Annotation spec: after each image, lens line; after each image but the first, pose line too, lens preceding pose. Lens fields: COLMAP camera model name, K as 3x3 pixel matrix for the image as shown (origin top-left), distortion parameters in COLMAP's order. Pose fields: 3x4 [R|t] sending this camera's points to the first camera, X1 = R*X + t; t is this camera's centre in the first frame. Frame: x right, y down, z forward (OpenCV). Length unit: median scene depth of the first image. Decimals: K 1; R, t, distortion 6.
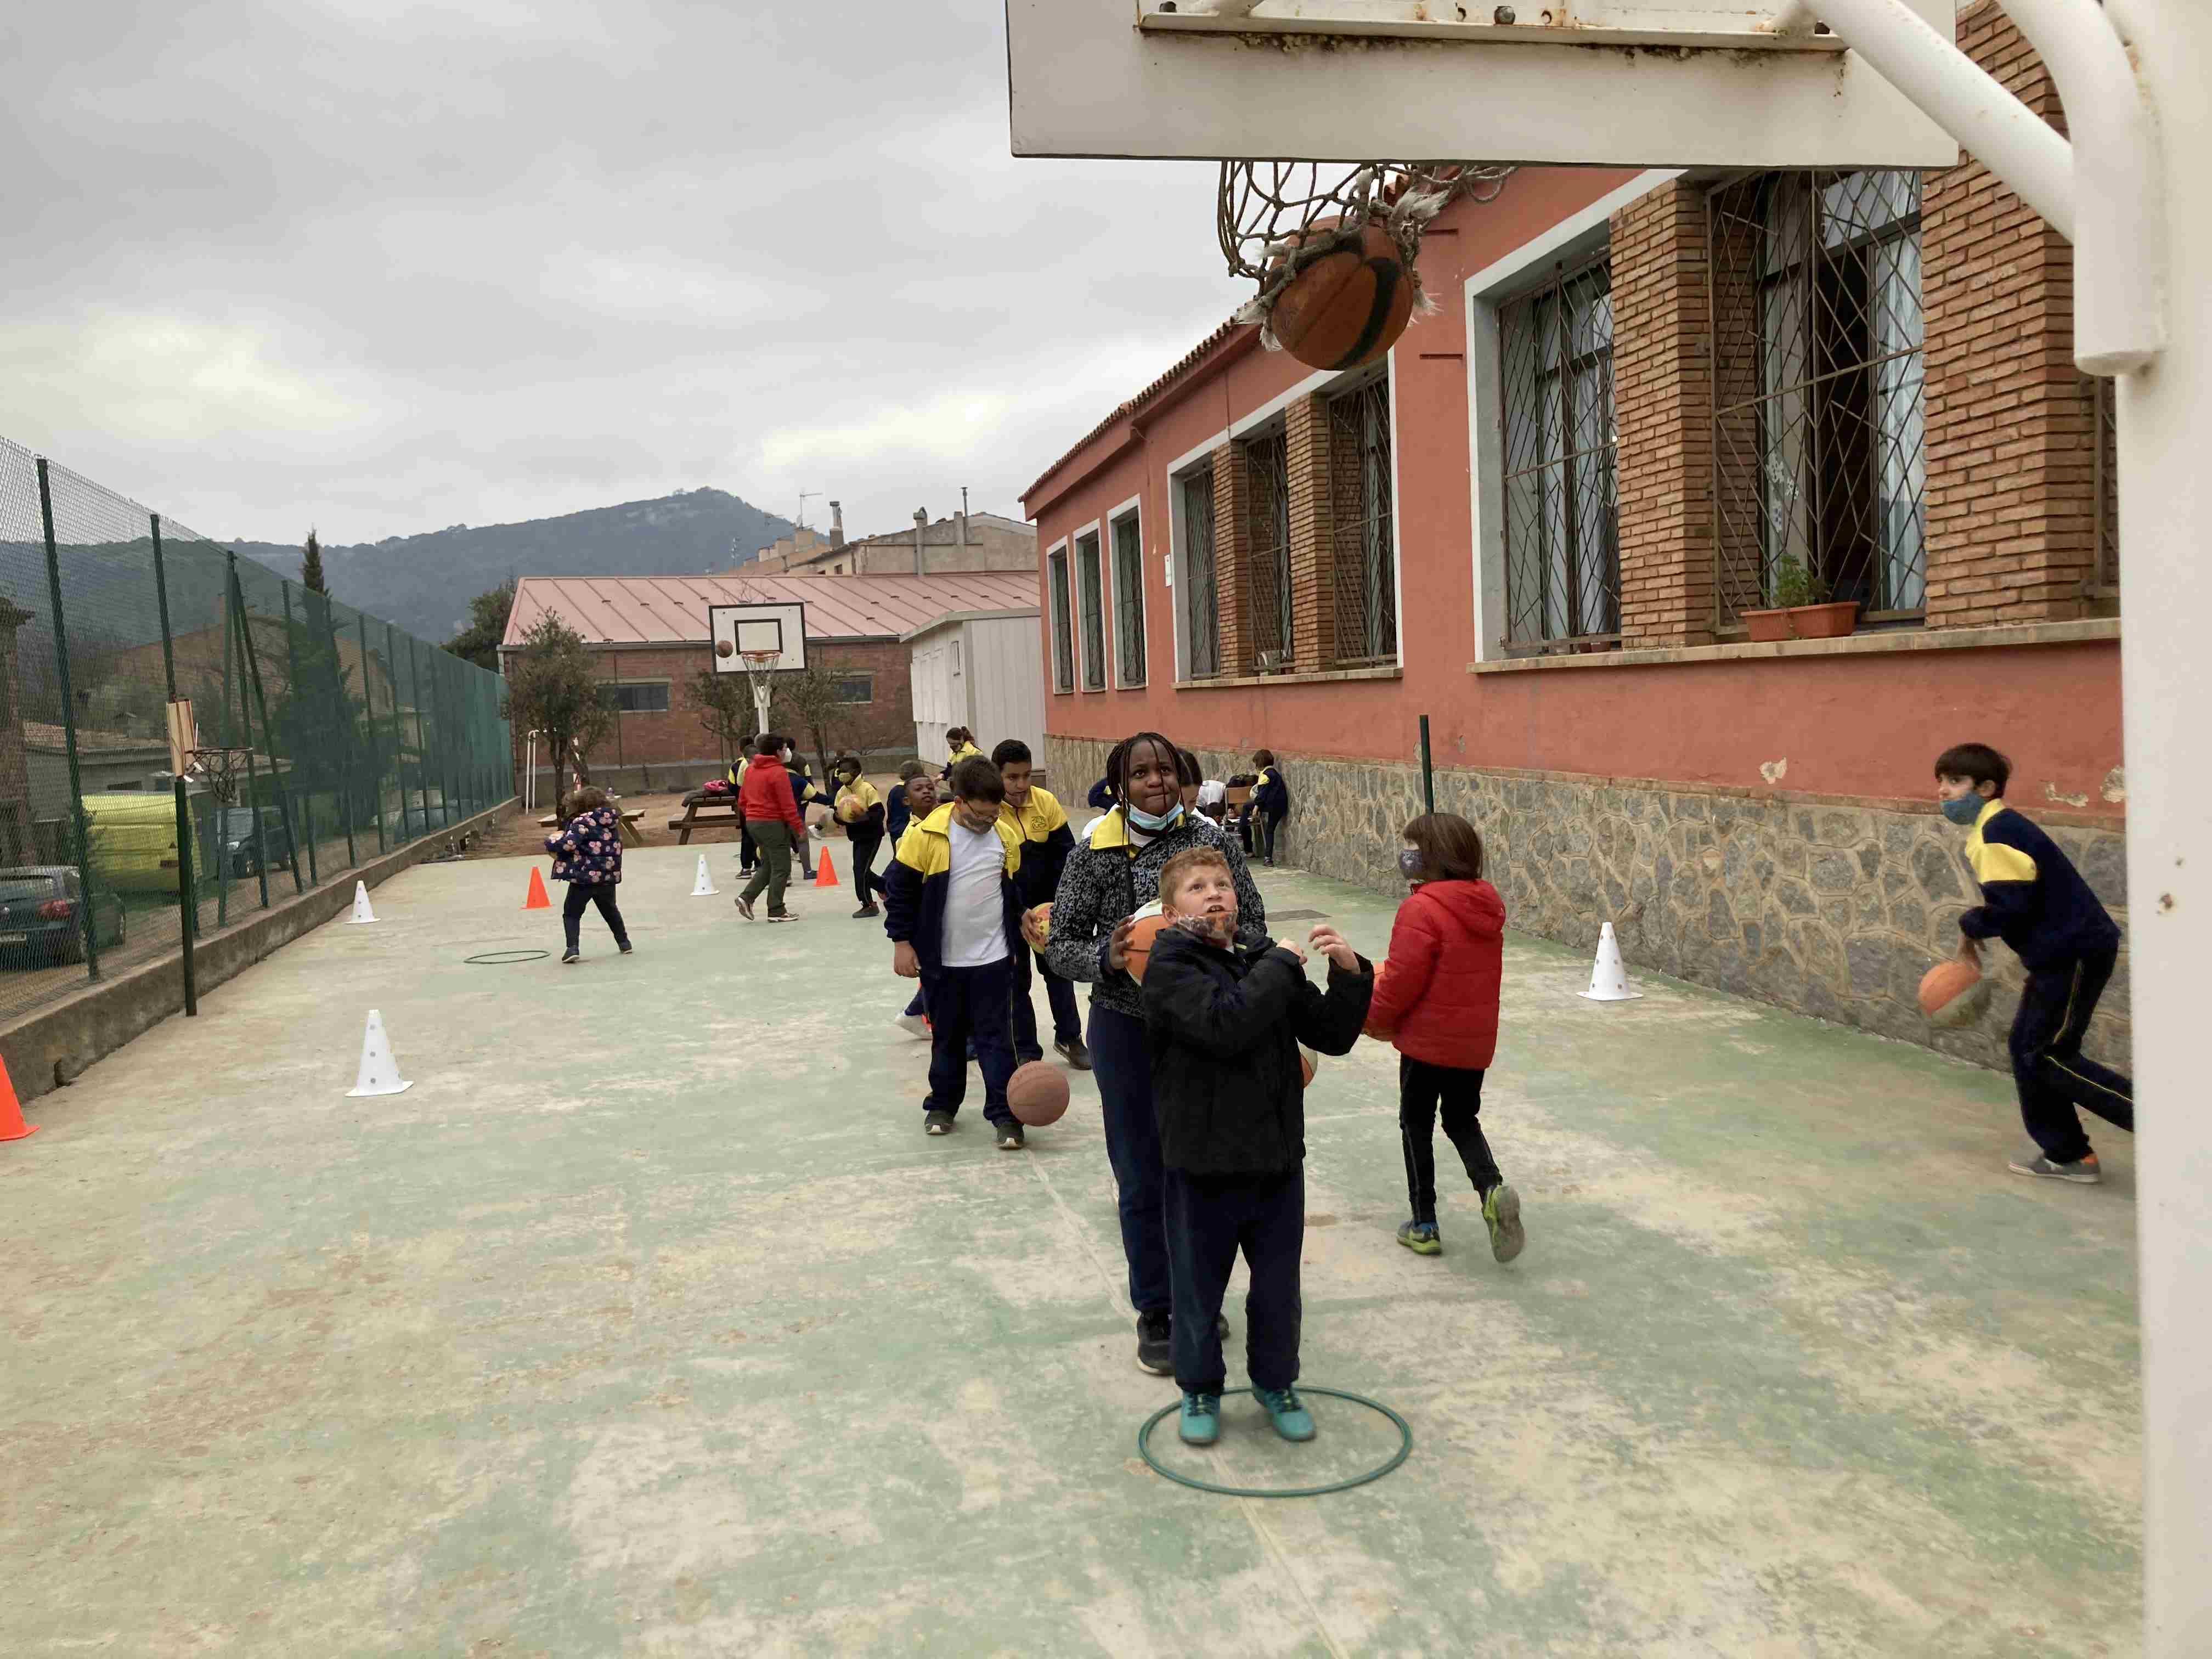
lens RADIAL K [[1760.5, 0, 1106.0], [0, 1760.5, 829.5], [0, 0, 1]] dist [0.035237, -0.003633]
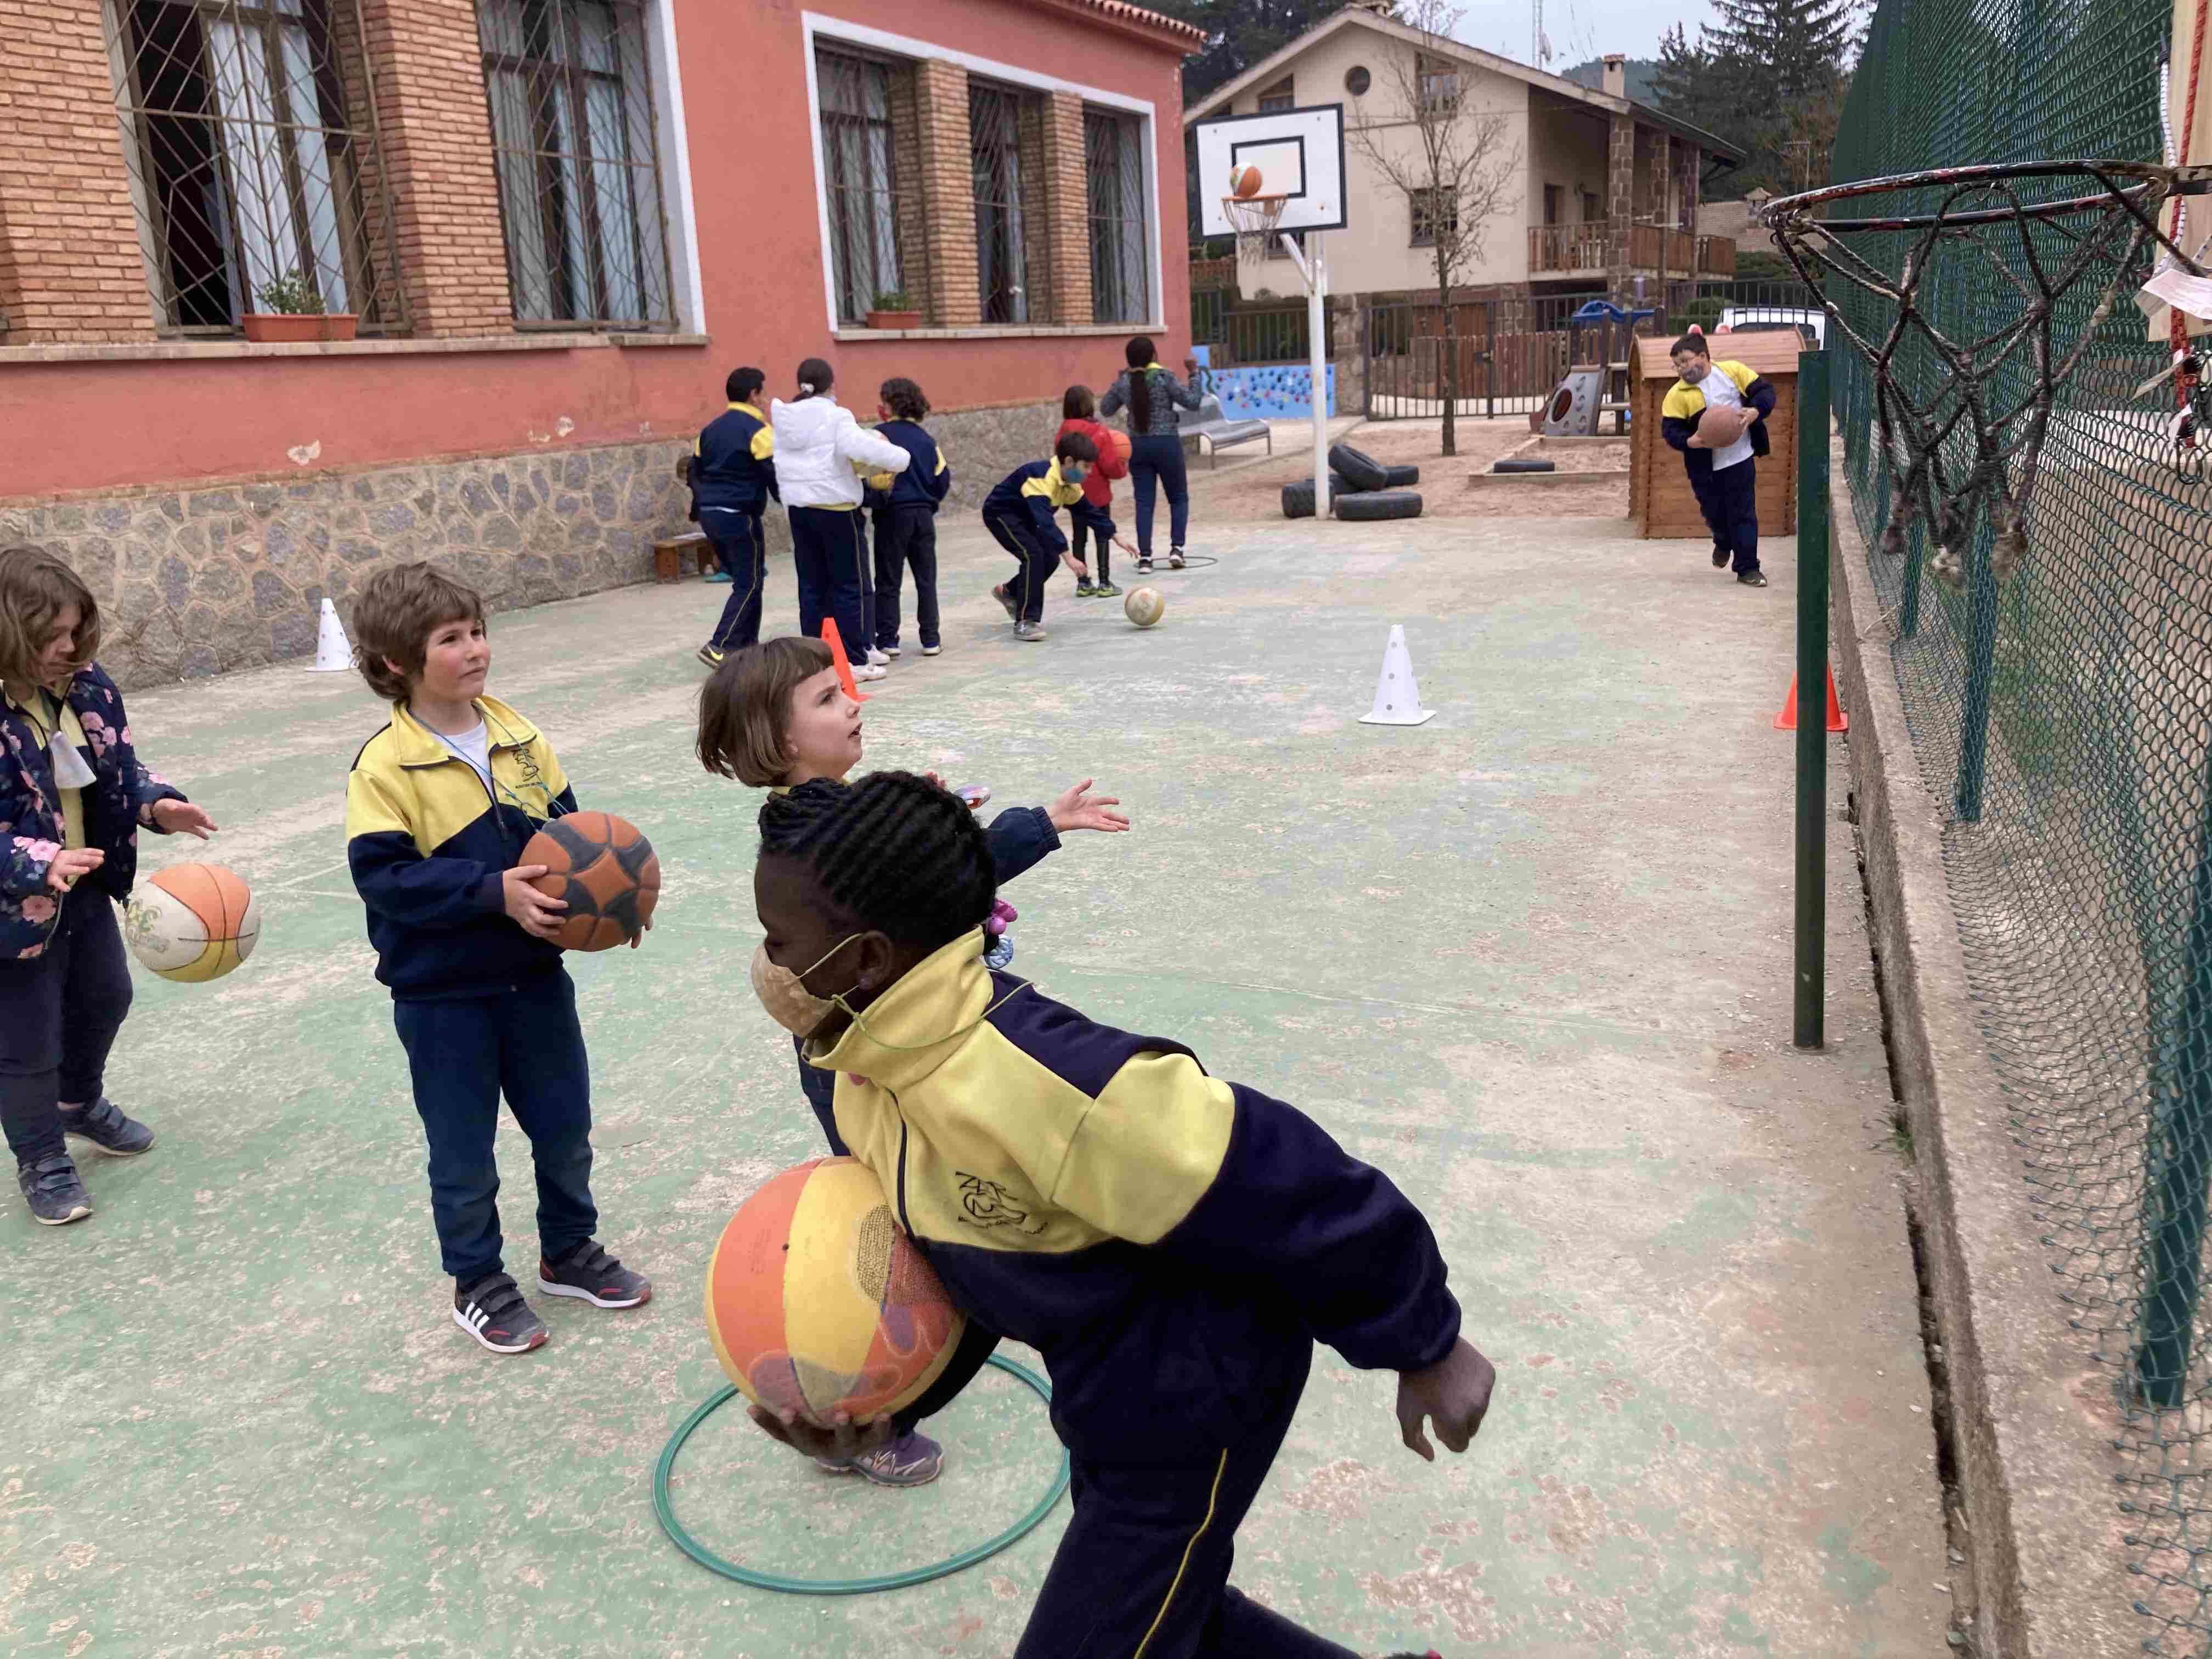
lens RADIAL K [[1844.4, 0, 1192.5], [0, 1844.4, 824.1], [0, 0, 1]] dist [0.012155, 0.037595]
pose [[-0.836625, -0.054470, 0.545061, -0.829246], [0.128055, 0.948024, 0.291294, -0.084205], [-0.532598, 0.313501, -0.786166, 1.749677]]
